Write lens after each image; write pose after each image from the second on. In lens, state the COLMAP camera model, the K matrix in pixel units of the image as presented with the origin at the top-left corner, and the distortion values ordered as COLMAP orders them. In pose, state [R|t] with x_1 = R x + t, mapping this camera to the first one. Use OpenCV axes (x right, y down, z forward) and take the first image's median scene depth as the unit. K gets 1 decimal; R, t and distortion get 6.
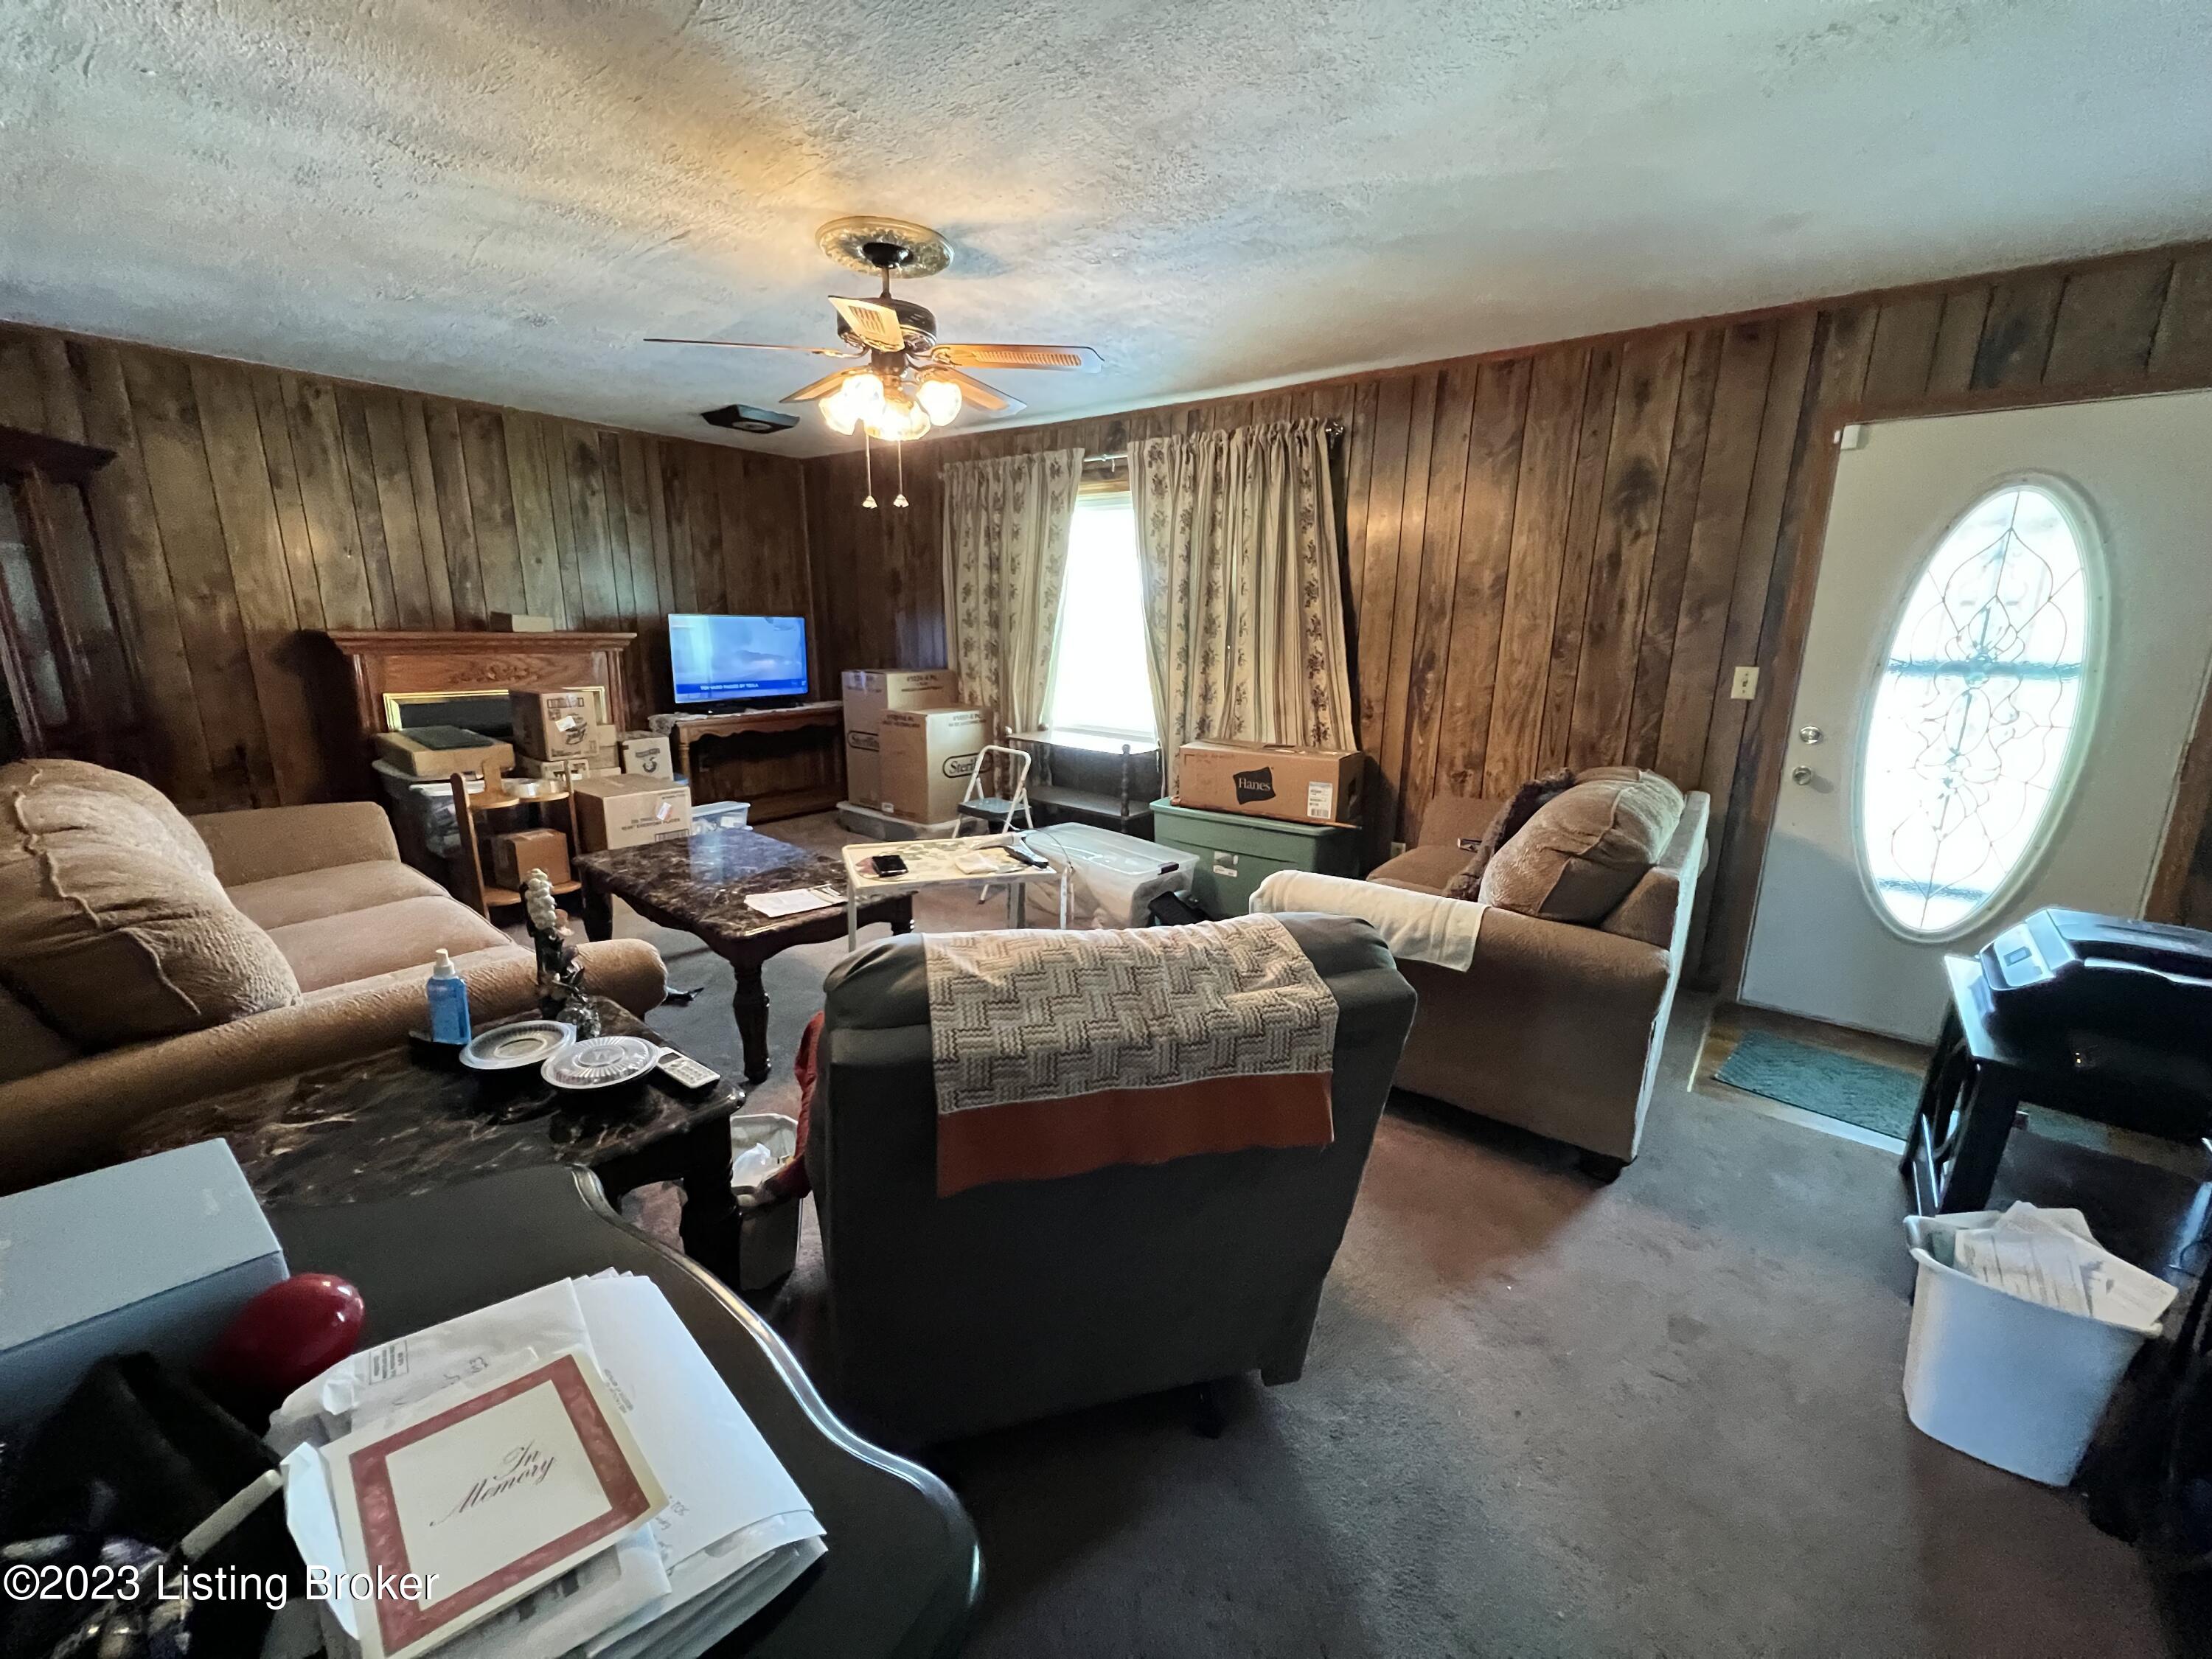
lens RADIAL K [[894.3, 0, 1100.2], [0, 894.3, 828.9], [0, 0, 1]] dist [0.000209, 0.000151]
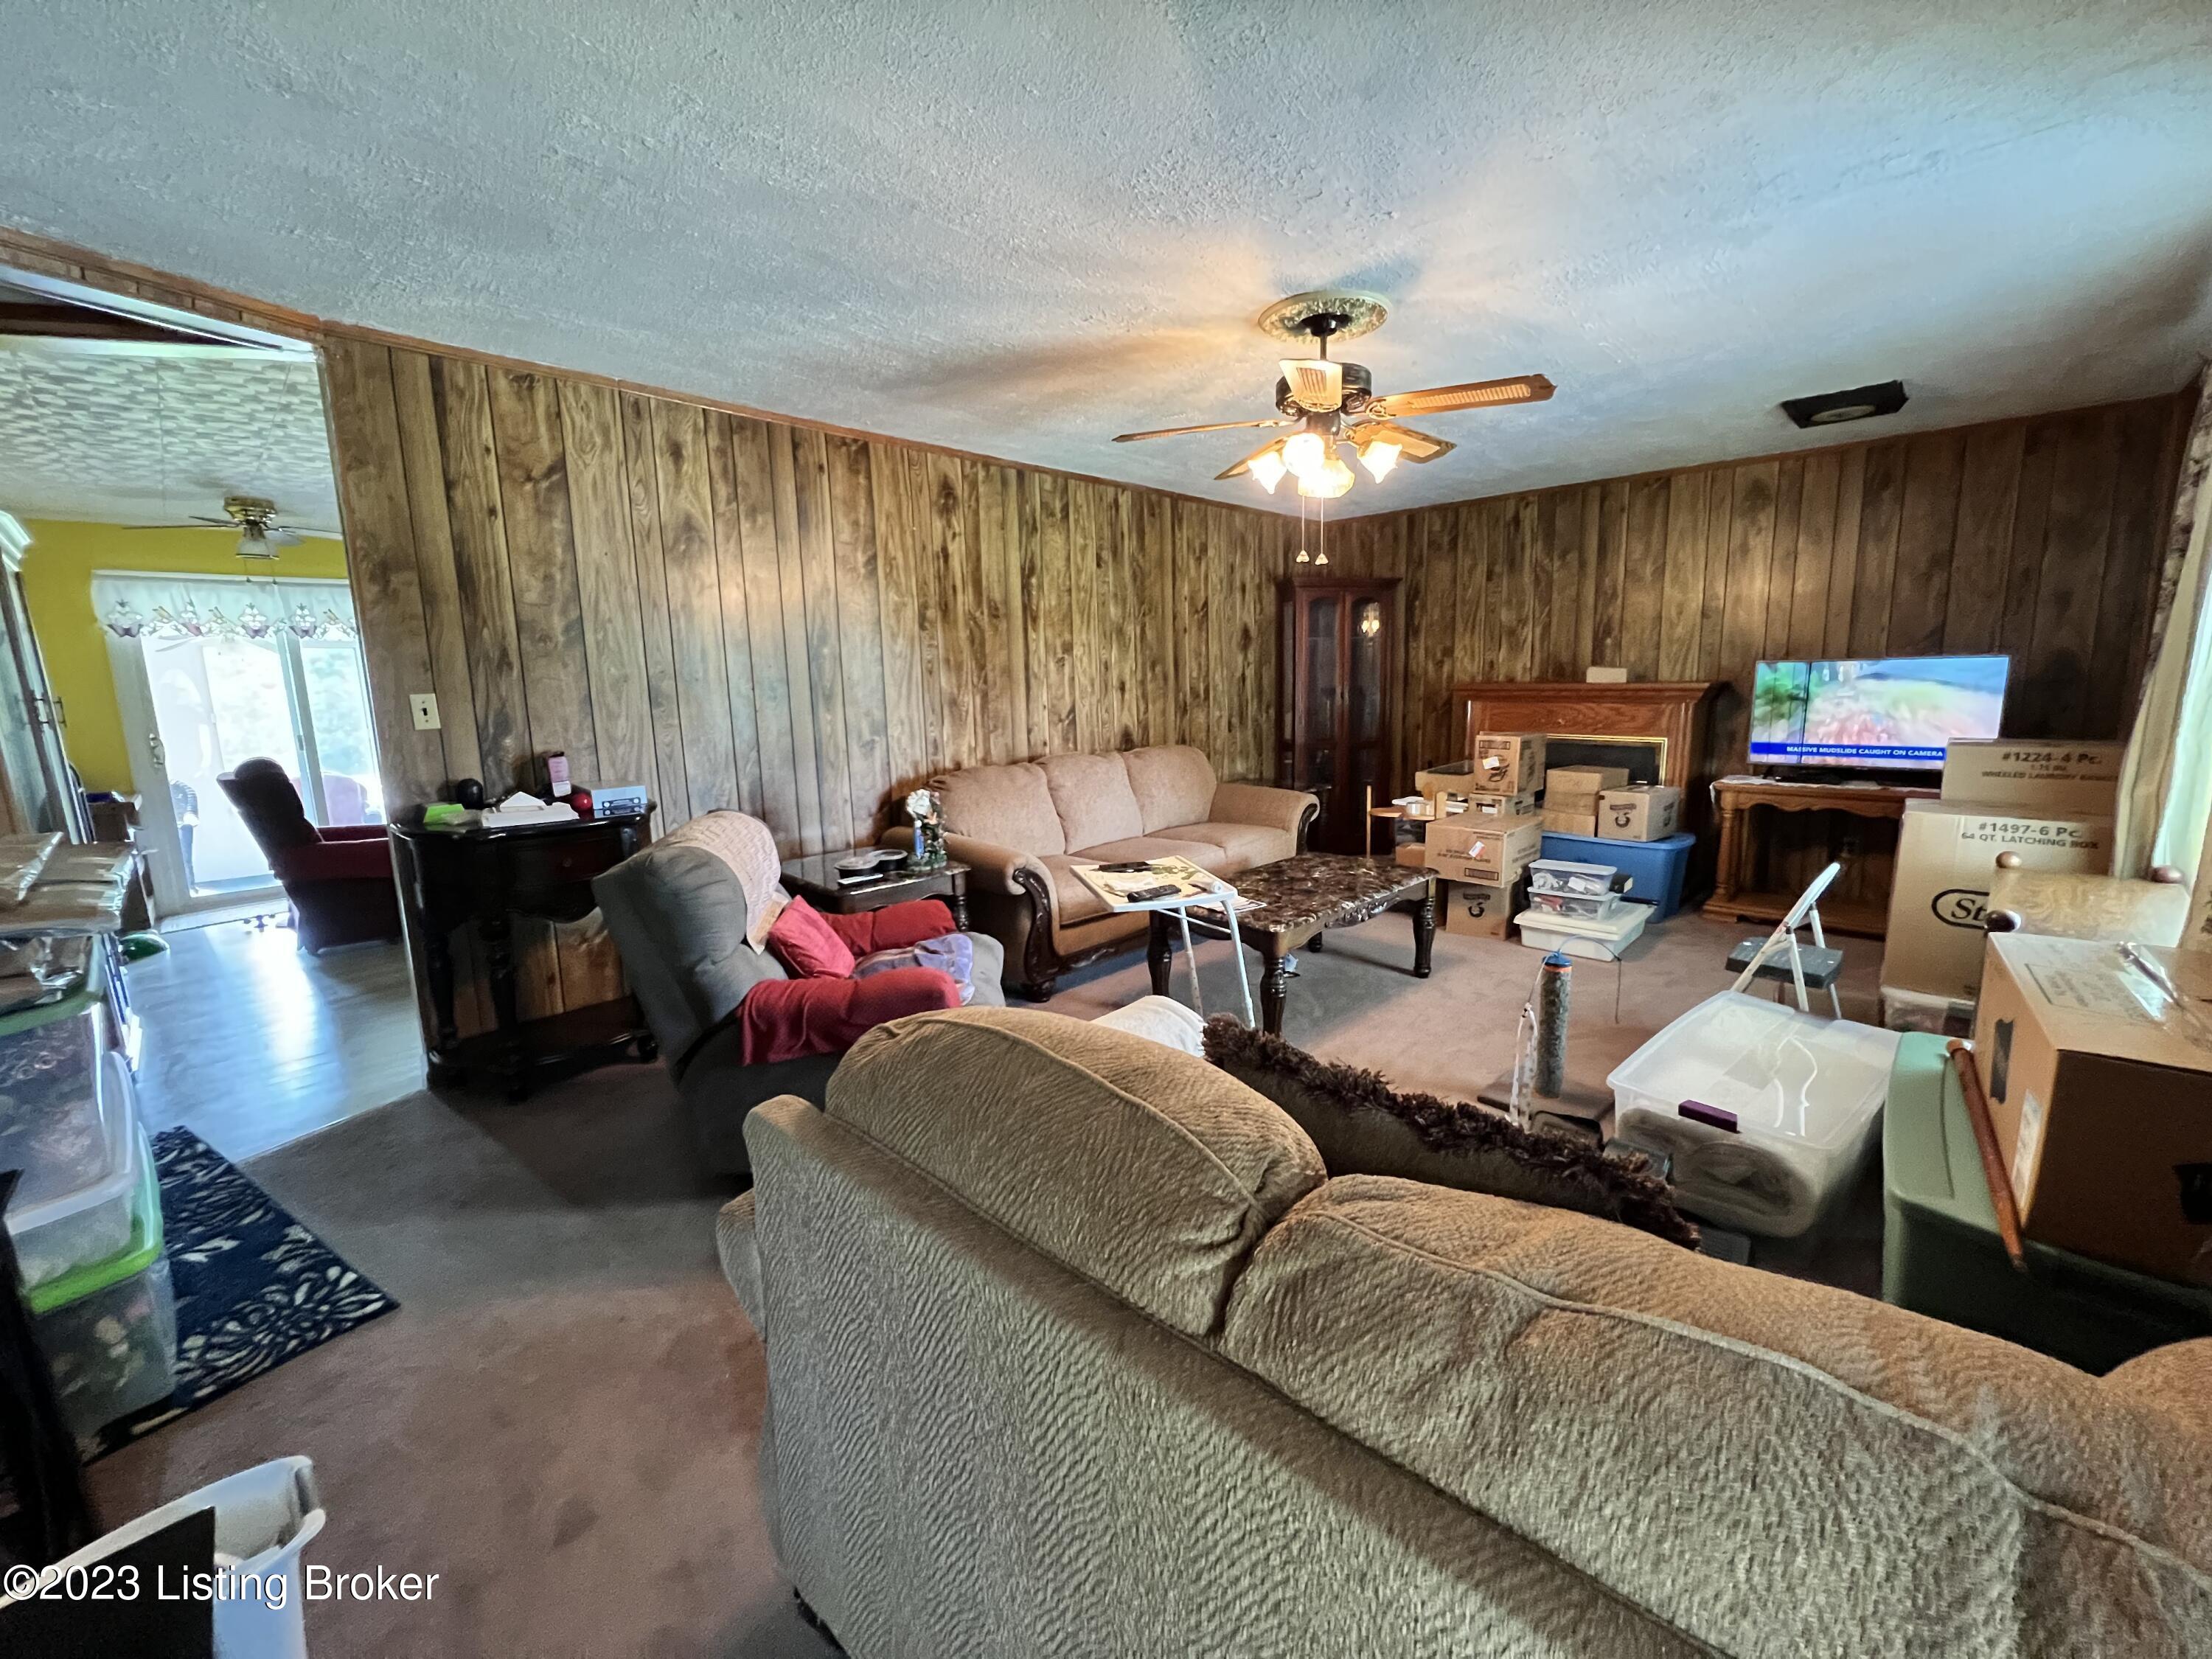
lens RADIAL K [[894.3, 0, 1103.3], [0, 894.3, 828.7], [0, 0, 1]] dist [0.000209, 0.000151]
pose [[-0.104391, 0.154005, -0.982540, 0.509342], [-0.208948, 0.962492, 0.173063, -0.114224], [0.972339, 0.223366, -0.068297, 0.538699]]
